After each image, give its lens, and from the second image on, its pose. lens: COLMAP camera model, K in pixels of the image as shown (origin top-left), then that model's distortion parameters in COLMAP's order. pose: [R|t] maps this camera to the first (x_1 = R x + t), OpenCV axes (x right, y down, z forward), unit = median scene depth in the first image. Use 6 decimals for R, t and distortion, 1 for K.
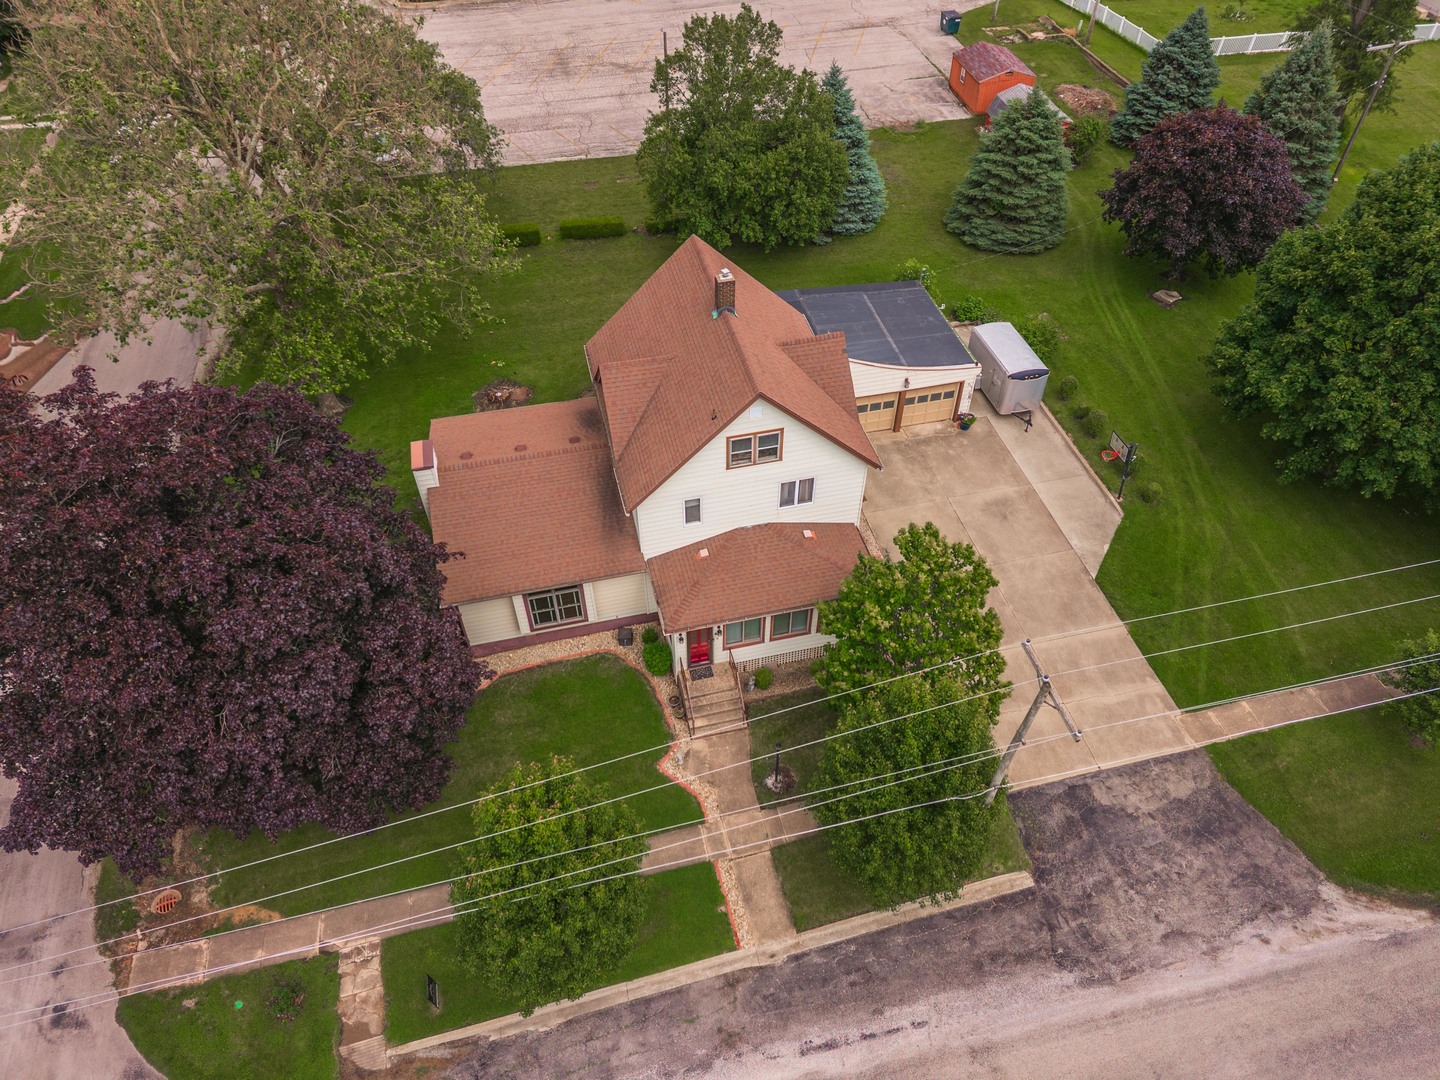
lens RADIAL K [[966.6, 0, 721.9], [0, 966.6, 537.5], [0, 0, 1]] dist [0.034805, -0.031622]
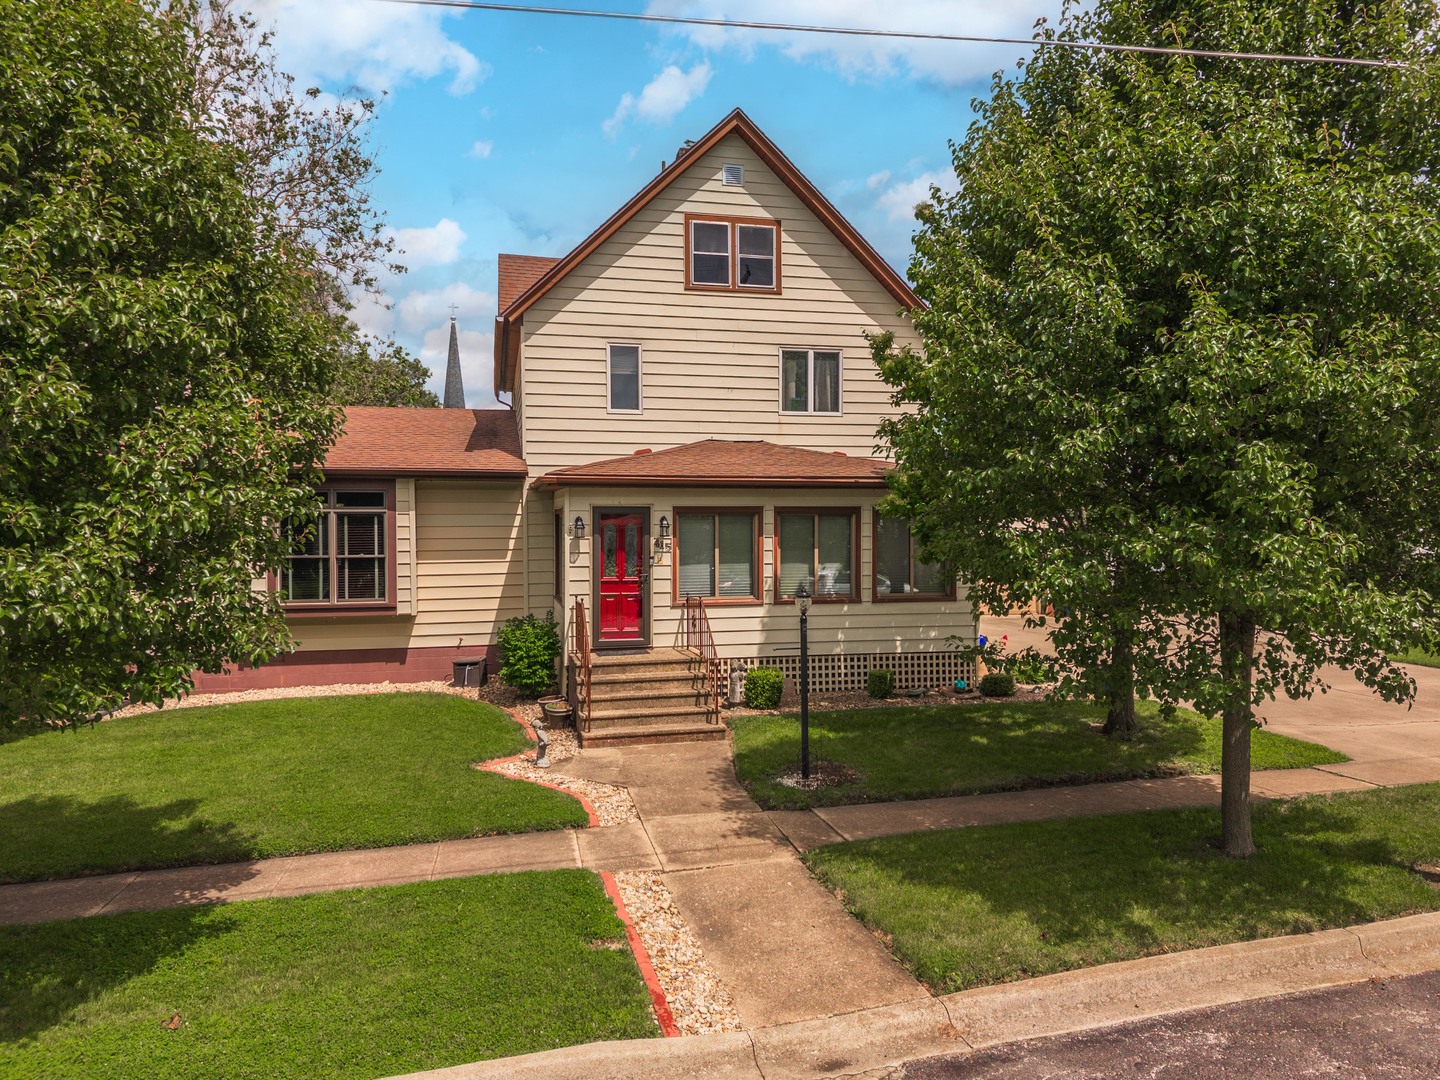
lens RADIAL K [[966.6, 0, 721.9], [0, 966.6, 537.5], [0, 0, 1]] dist [0.034805, -0.031622]
pose [[0.999990, -0.003843, -0.002425, 0.025175], [0.000927, 0.694901, -0.719105, 0.416590], [0.004448, 0.719095, 0.694897, 0.650866]]
